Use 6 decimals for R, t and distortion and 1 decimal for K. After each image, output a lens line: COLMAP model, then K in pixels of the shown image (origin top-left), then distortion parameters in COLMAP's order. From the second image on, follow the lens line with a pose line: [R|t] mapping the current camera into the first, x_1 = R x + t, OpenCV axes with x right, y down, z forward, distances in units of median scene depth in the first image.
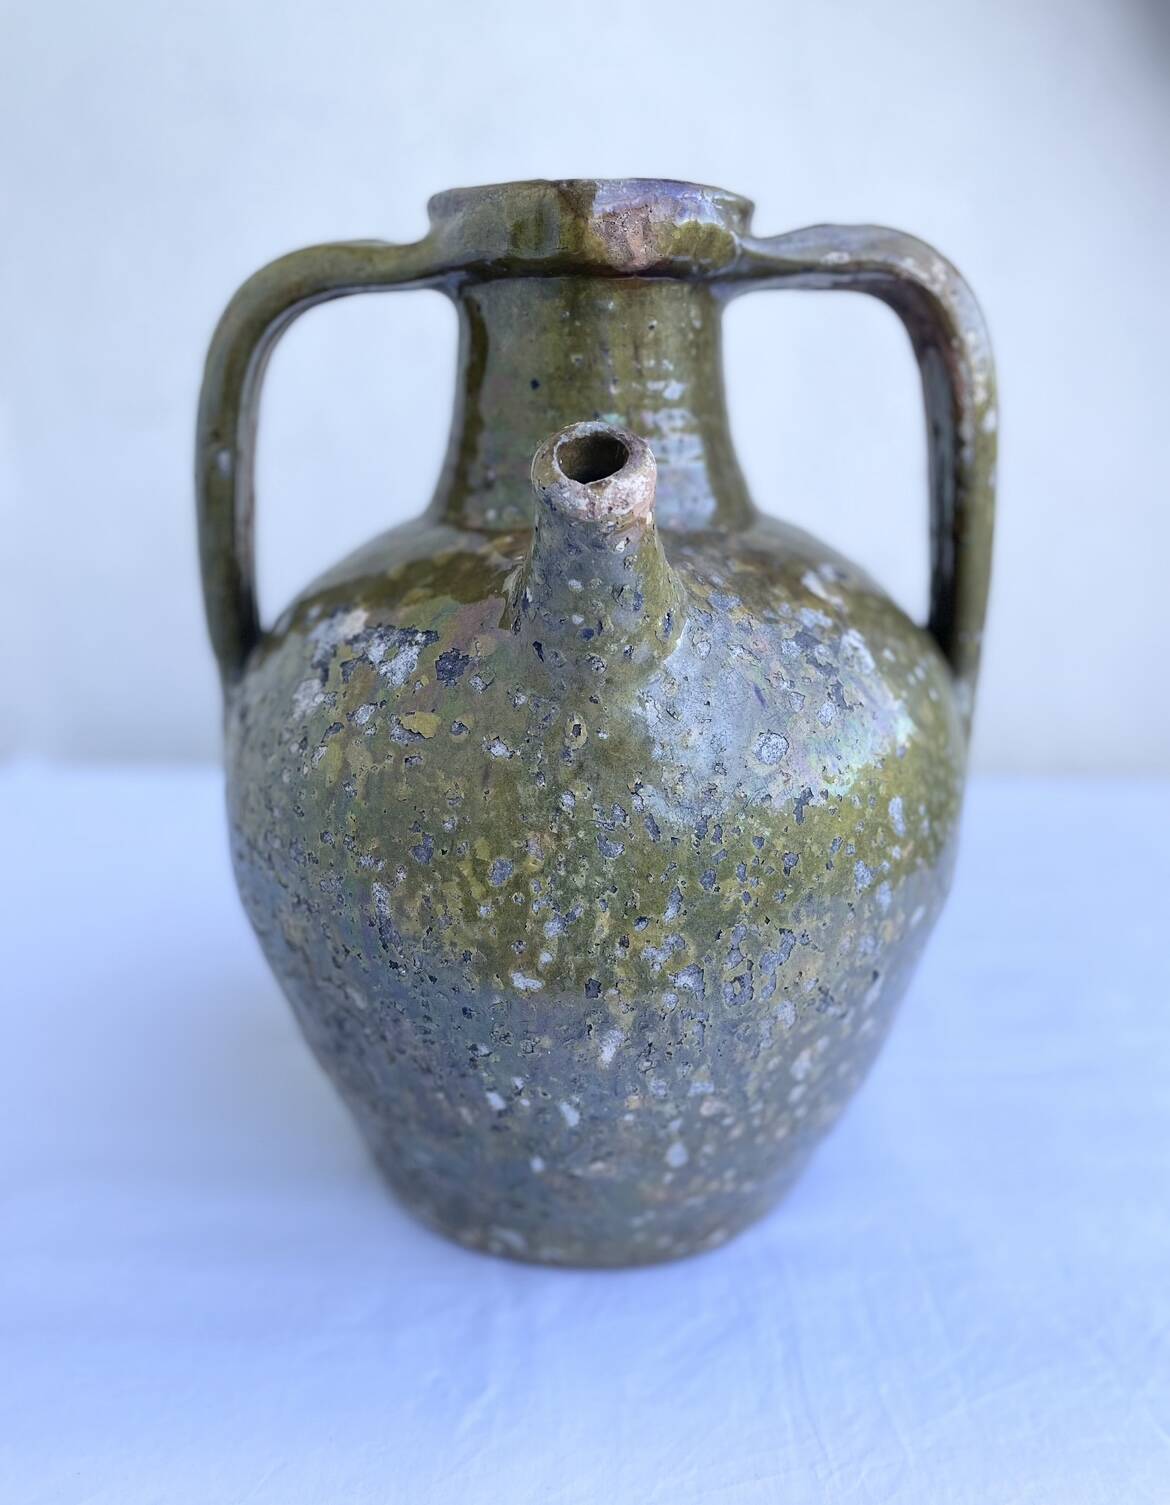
lens RADIAL K [[1163.5, 0, 587.9], [0, 1163.5, 753.7], [0, 0, 1]] dist [0.059472, -0.001299]
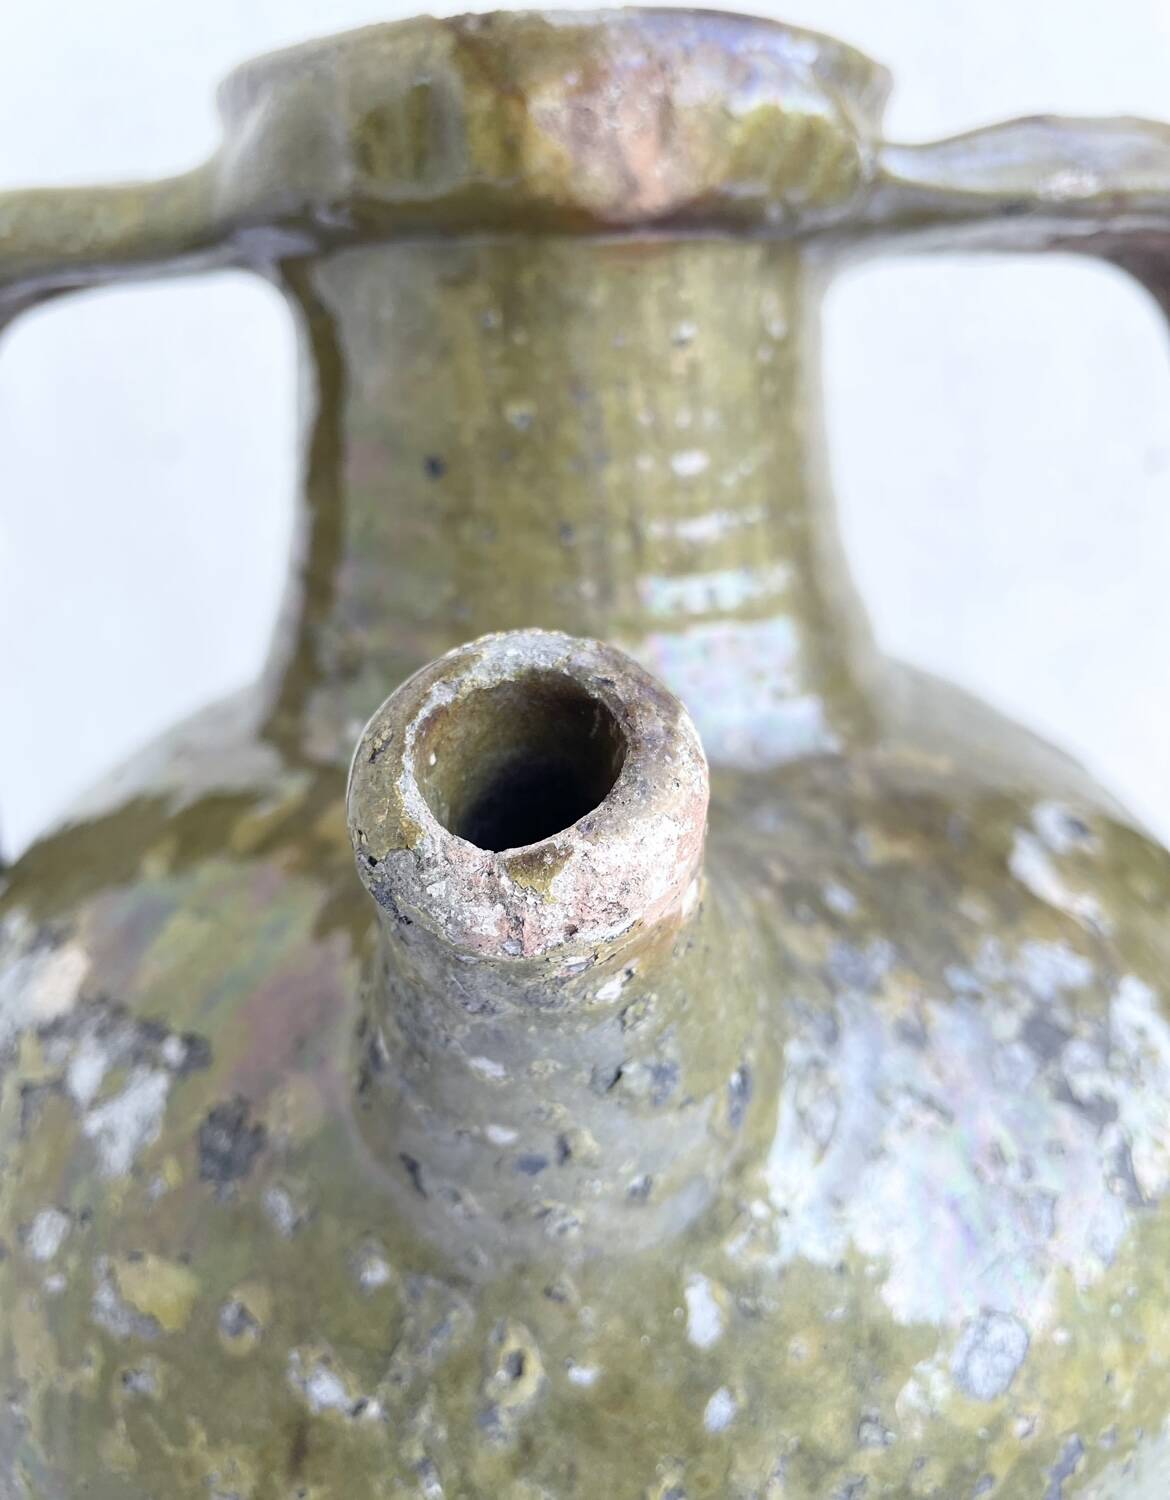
lens RADIAL K [[1137.3, 0, 592.3], [0, 1137.3, 717.7], [0, 0, 1]] dist [0.054932, -0.092892]
pose [[0.999564, -0.018134, -0.023320, 0.028334], [0.018245, 0.999823, 0.004553, -0.228477], [0.023233, -0.004976, 0.999718, 0.574997]]
